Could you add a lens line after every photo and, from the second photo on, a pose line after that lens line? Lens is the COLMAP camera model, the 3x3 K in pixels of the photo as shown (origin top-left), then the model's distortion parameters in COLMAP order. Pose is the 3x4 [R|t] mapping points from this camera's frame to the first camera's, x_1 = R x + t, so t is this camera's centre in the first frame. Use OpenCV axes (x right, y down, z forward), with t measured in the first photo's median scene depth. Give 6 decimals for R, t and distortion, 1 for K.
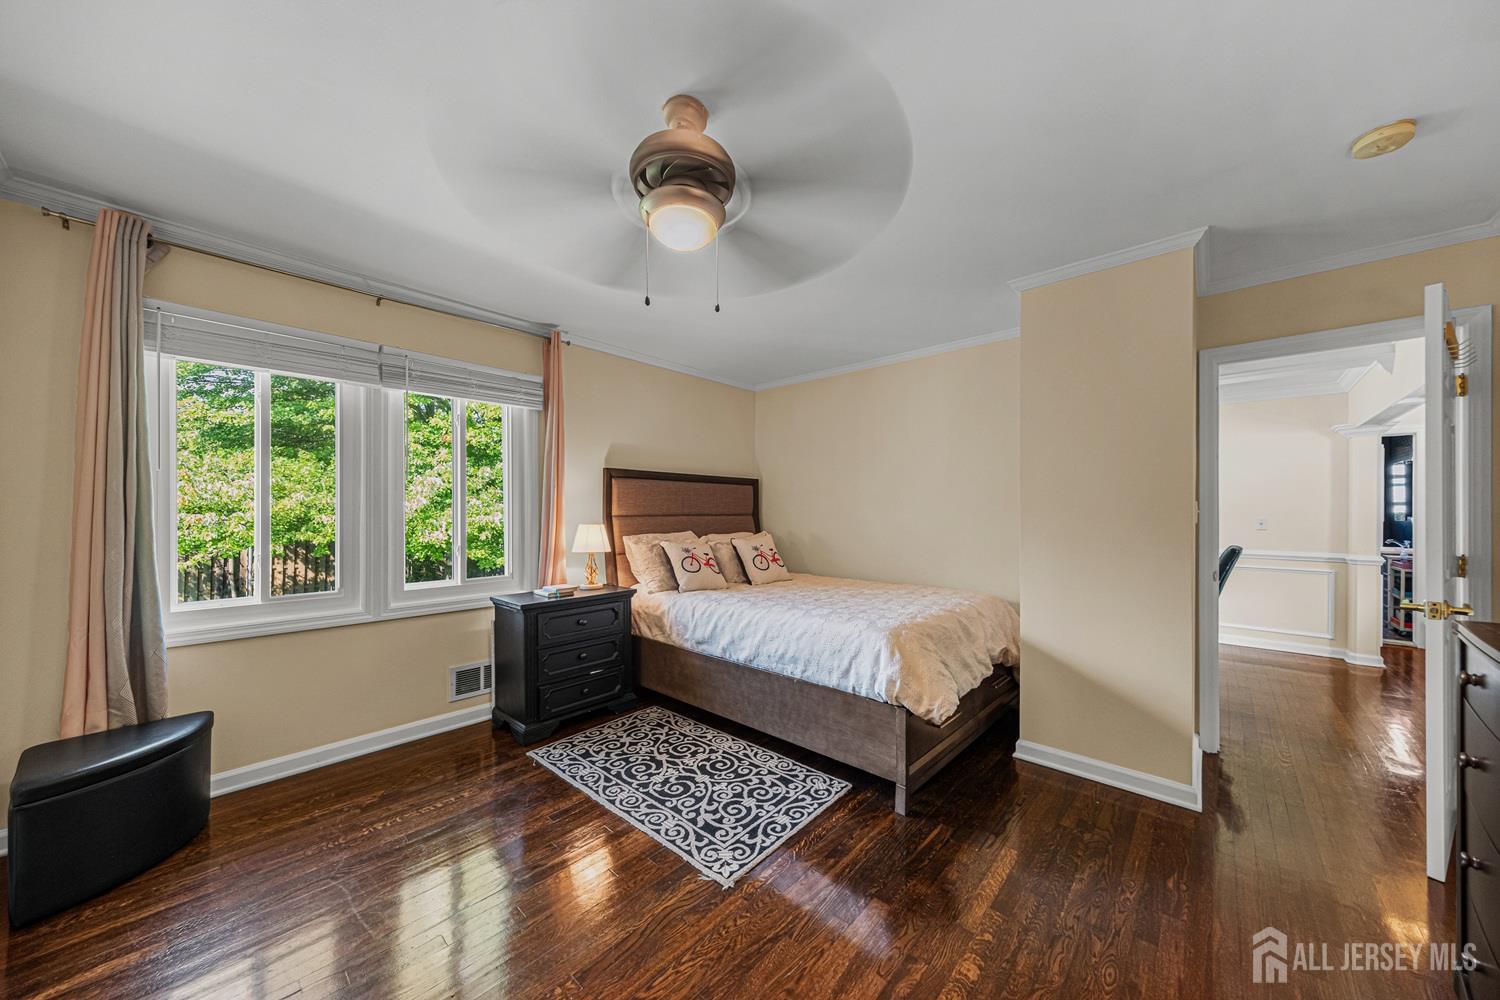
lens RADIAL K [[507.9, 0, 747.0], [0, 507.9, 505.2], [0, 0, 1]] dist [0.010649, -0.001710]
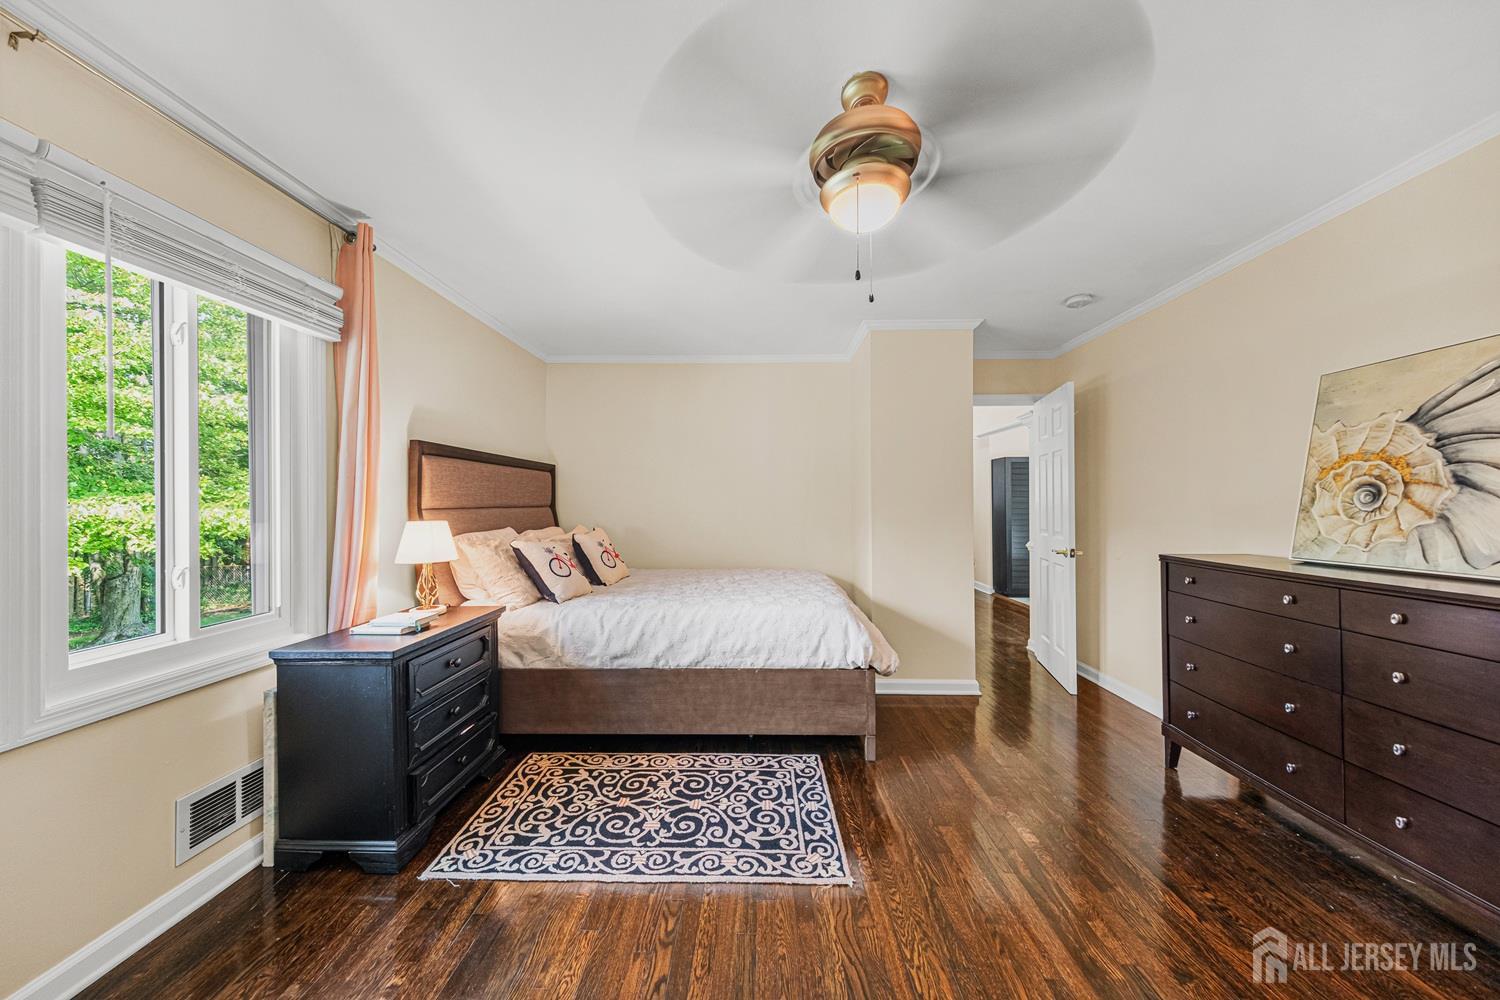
lens RADIAL K [[507.9, 0, 742.8], [0, 507.9, 499.6], [0, 0, 1]] dist [0.010649, -0.001710]
pose [[0.775445, -0.005885, 0.631388, -0.515984], [0.003888, 0.999982, 0.004545, 0.008239], [-0.631403, -0.001069, 0.775454, 0.242020]]
